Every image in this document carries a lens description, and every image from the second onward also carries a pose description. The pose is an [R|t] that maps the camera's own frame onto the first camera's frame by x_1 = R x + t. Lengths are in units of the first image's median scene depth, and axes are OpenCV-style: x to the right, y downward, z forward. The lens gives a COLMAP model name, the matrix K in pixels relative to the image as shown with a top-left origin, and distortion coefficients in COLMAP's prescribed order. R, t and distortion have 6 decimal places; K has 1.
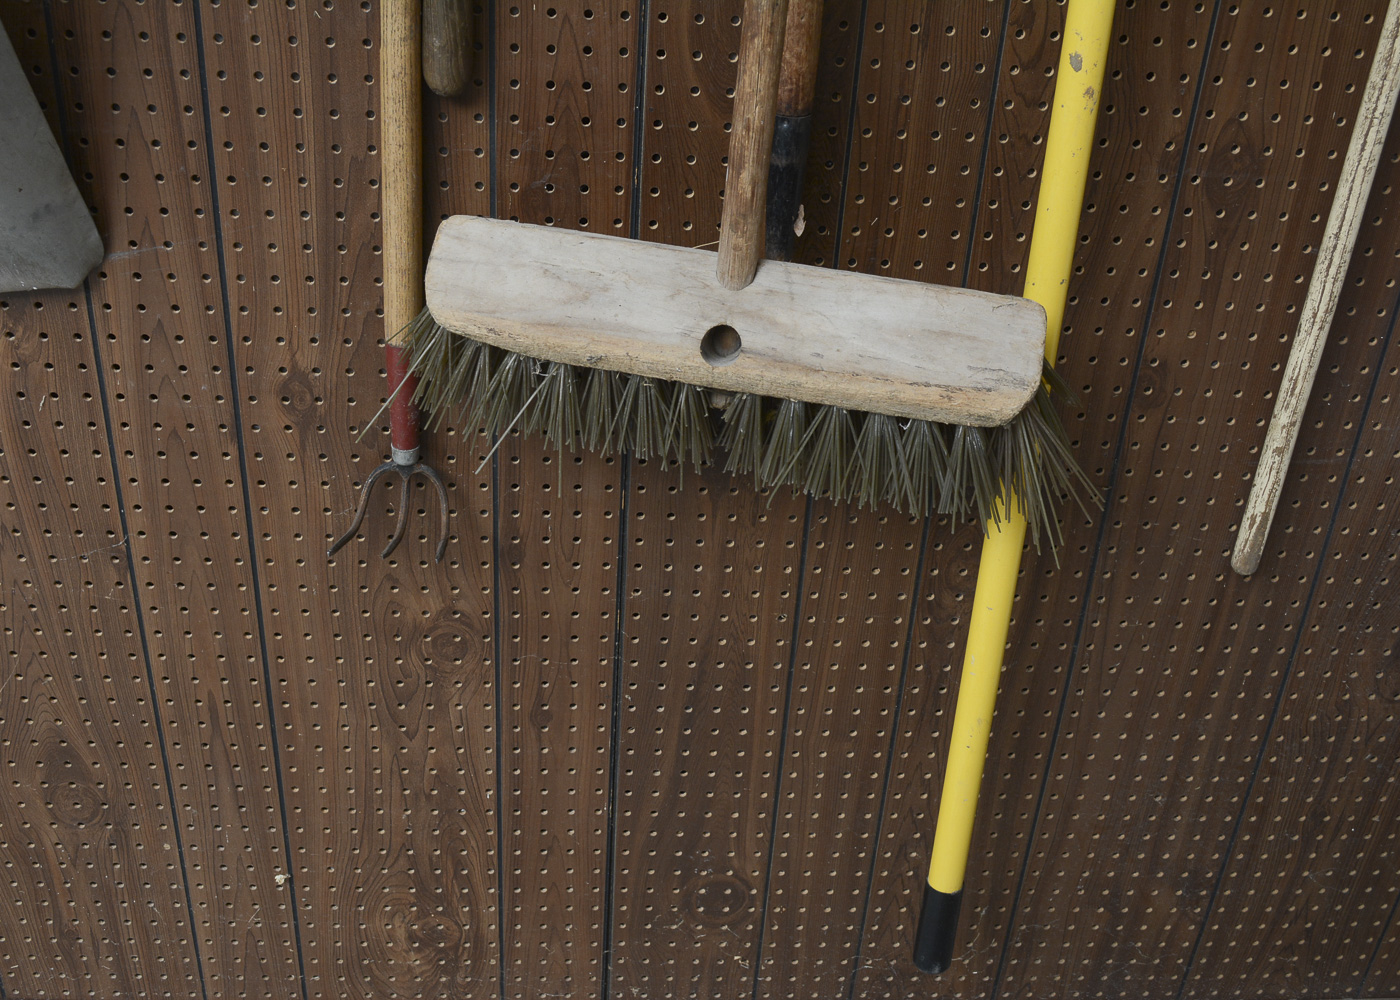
lens RADIAL K [[1505.3, 0, 693.6], [0, 1505.3, 502.1], [0, 0, 1]] dist [-0.057946, 0.000000]
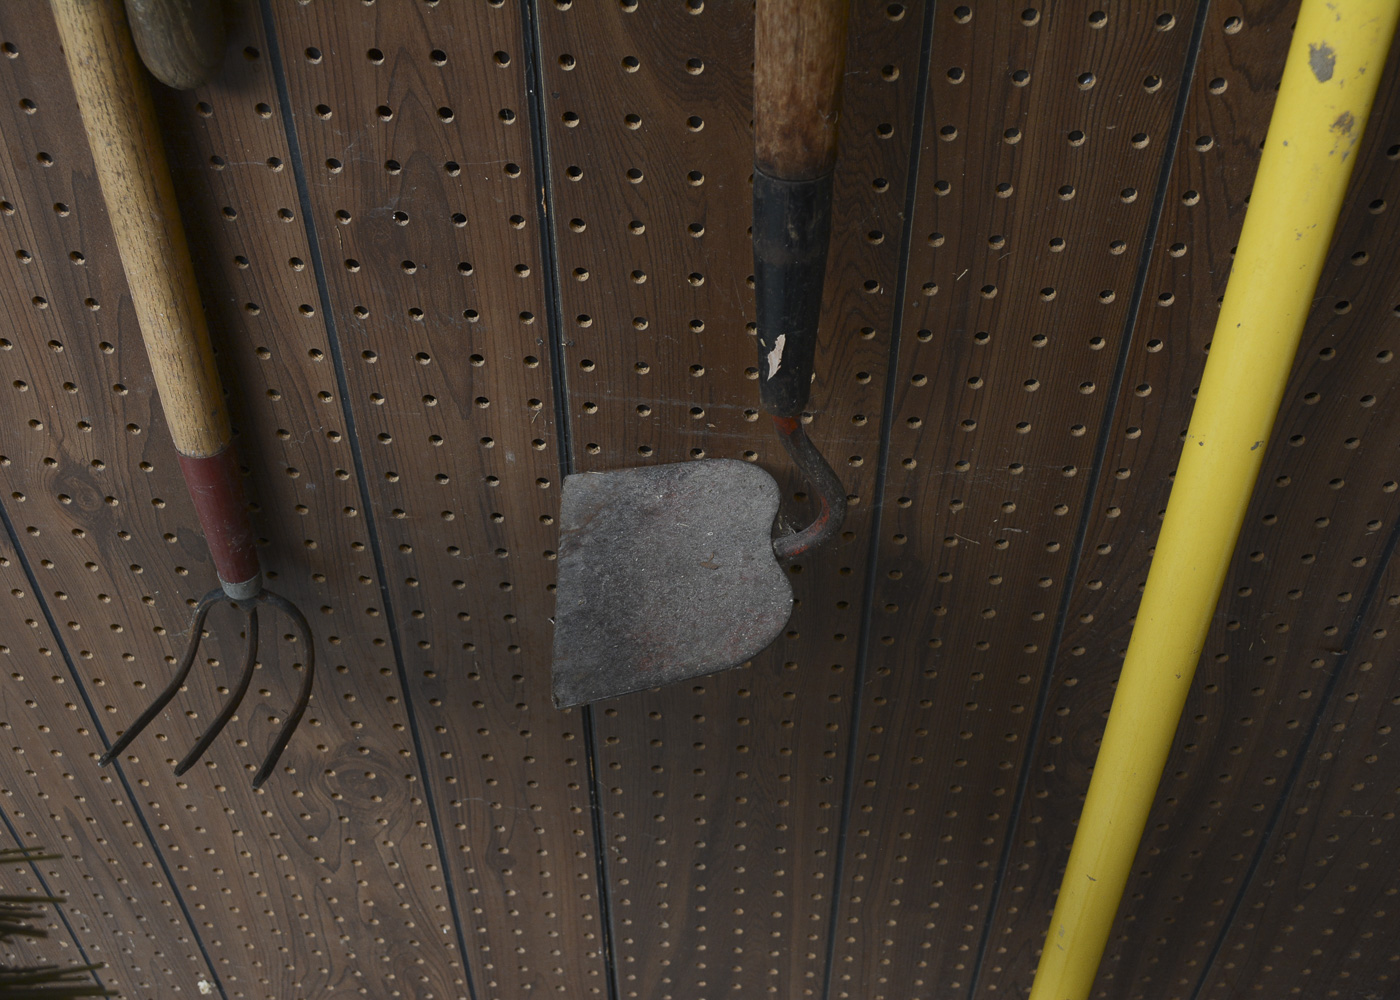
lens RADIAL K [[1505.3, 0, 699.1], [0, 1505.3, 494.0], [0, 0, 1]] dist [-0.057946, 0.000000]
pose [[0.989632, 0.045080, -0.136370, 0.102888], [-0.015450, 0.977370, 0.210973, -0.224180], [0.142795, -0.206679, 0.967933, 0.414385]]
